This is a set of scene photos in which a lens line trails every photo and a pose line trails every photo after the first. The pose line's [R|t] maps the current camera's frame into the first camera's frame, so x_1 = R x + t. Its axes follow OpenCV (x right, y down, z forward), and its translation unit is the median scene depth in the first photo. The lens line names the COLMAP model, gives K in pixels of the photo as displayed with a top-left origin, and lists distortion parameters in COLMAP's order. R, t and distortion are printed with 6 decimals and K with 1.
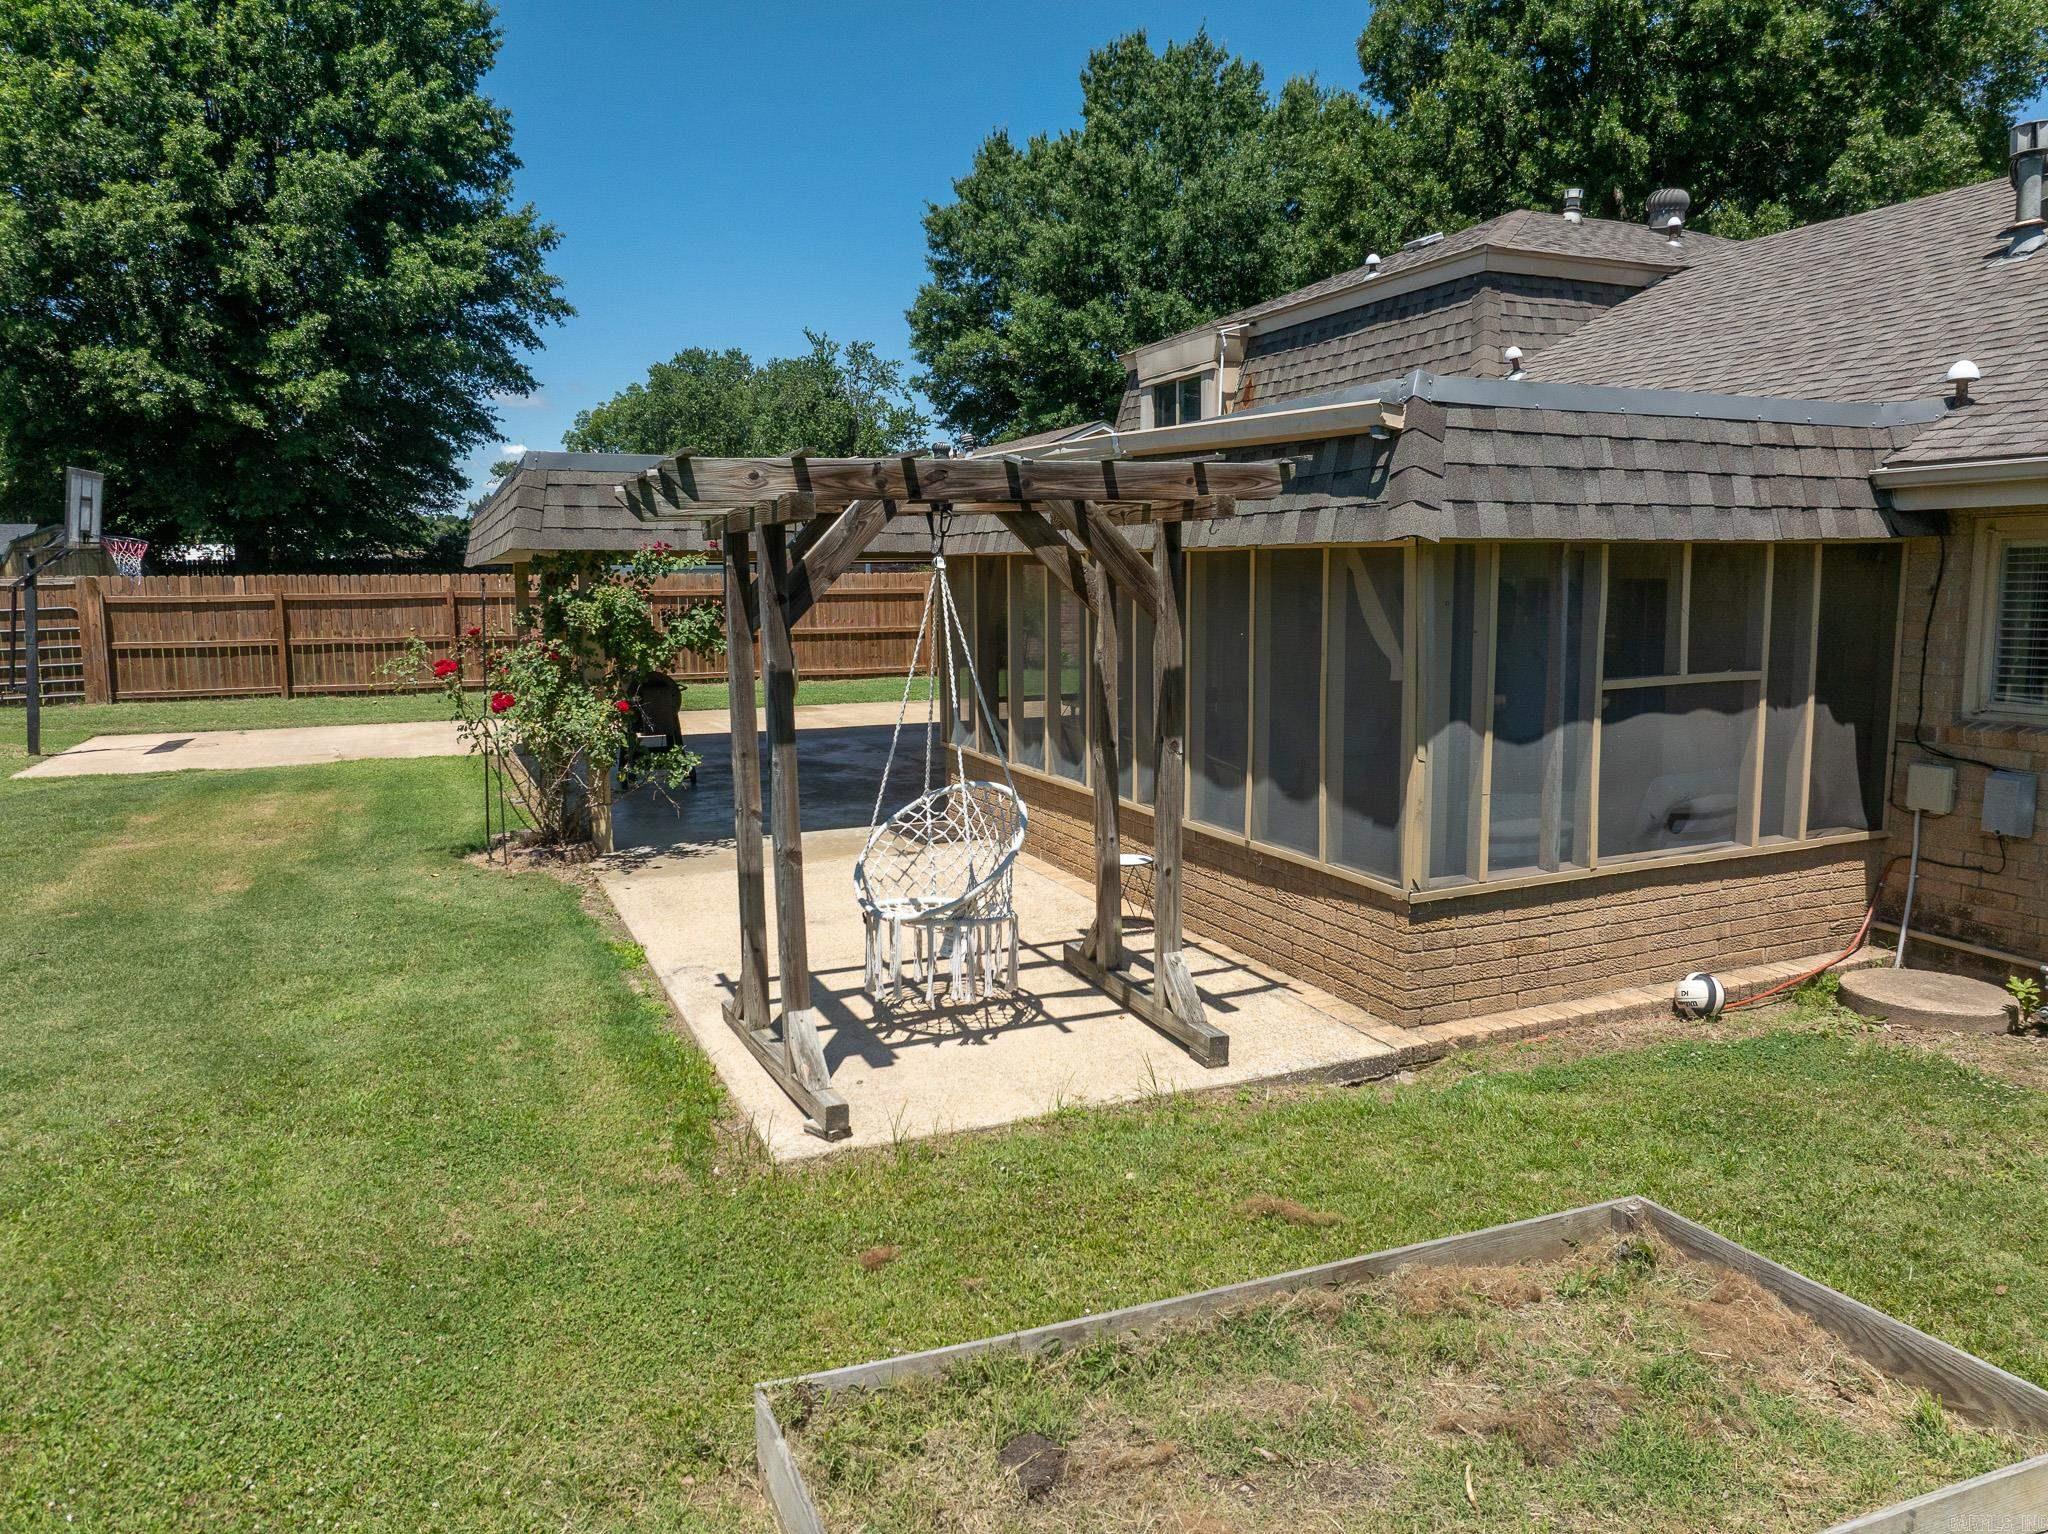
lens RADIAL K [[1436.9, 0, 1025.2], [0, 1436.9, 763.3], [0, 0, 1]] dist [-0.044380, 0.007591]
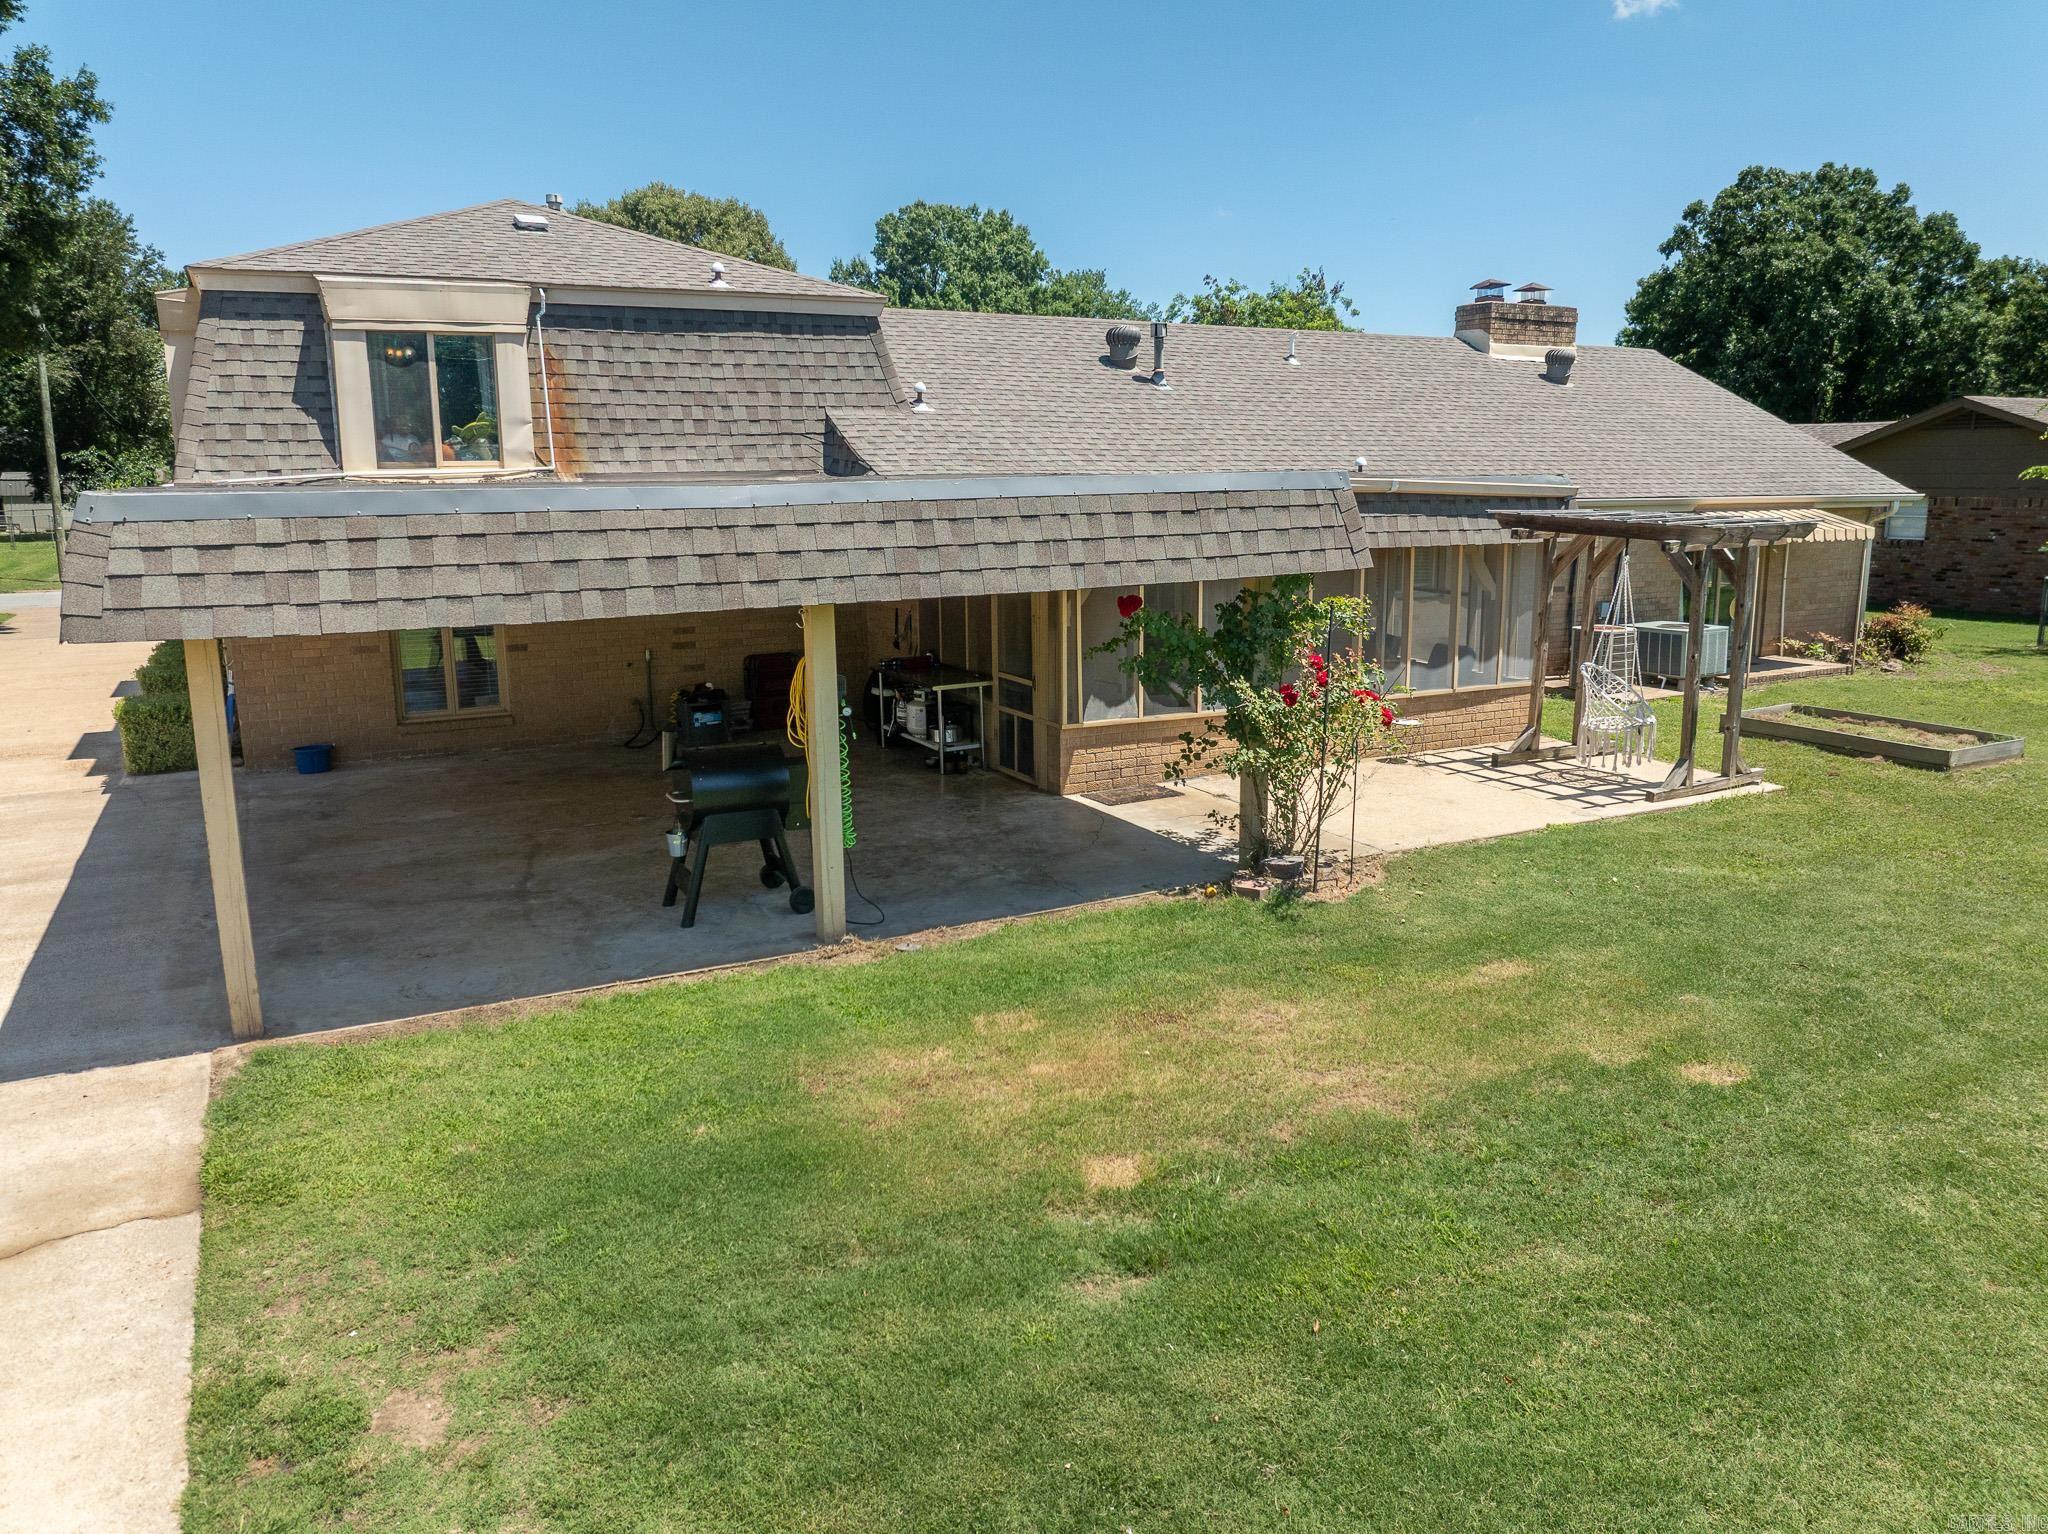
lens RADIAL K [[1452.2, 0, 1017.3], [0, 1452.2, 764.9], [0, 0, 1]] dist [-0.054185, 0.027592]
pose [[-0.079472, -0.184929, 0.979533, -1.883156], [0.137465, 0.971220, 0.194513, -0.337810], [-0.987313, 0.150110, -0.051763, 1.802559]]
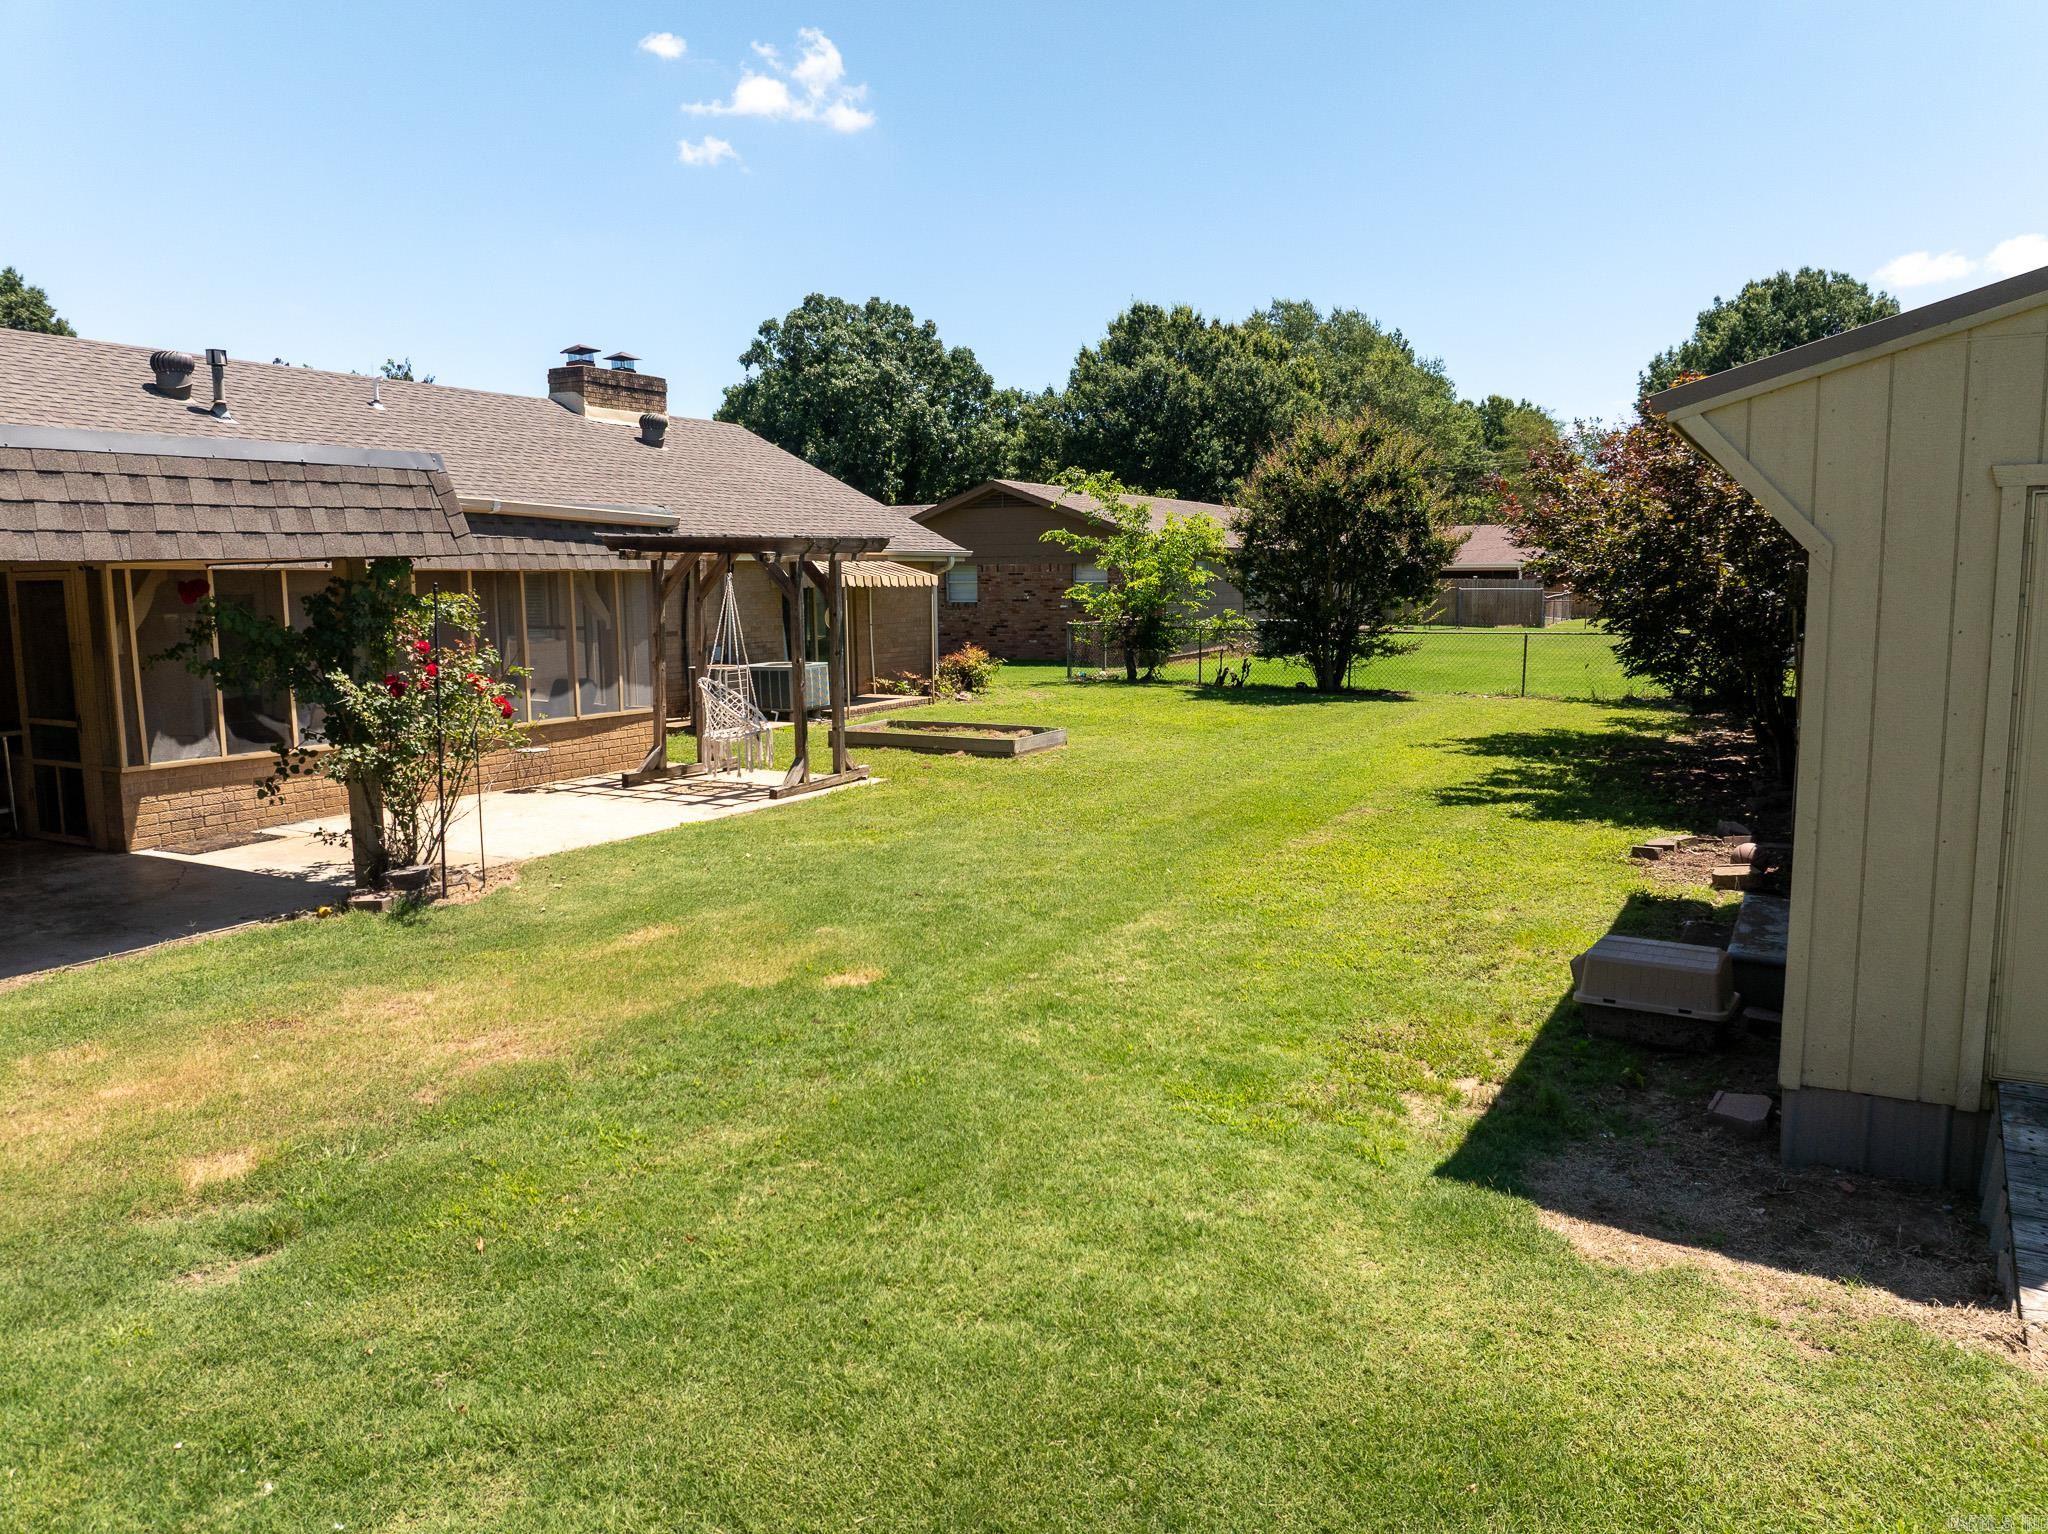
lens RADIAL K [[1458.4, 0, 1024.0], [0, 1458.4, 767.0], [0, 0, 1]] dist [-0.044021, 0.005947]
pose [[-0.622161, -0.084293, 0.778338, -1.882482], [0.116353, 0.973190, 0.198401, -0.215725], [-0.774195, 0.213999, -0.595673, 1.811277]]
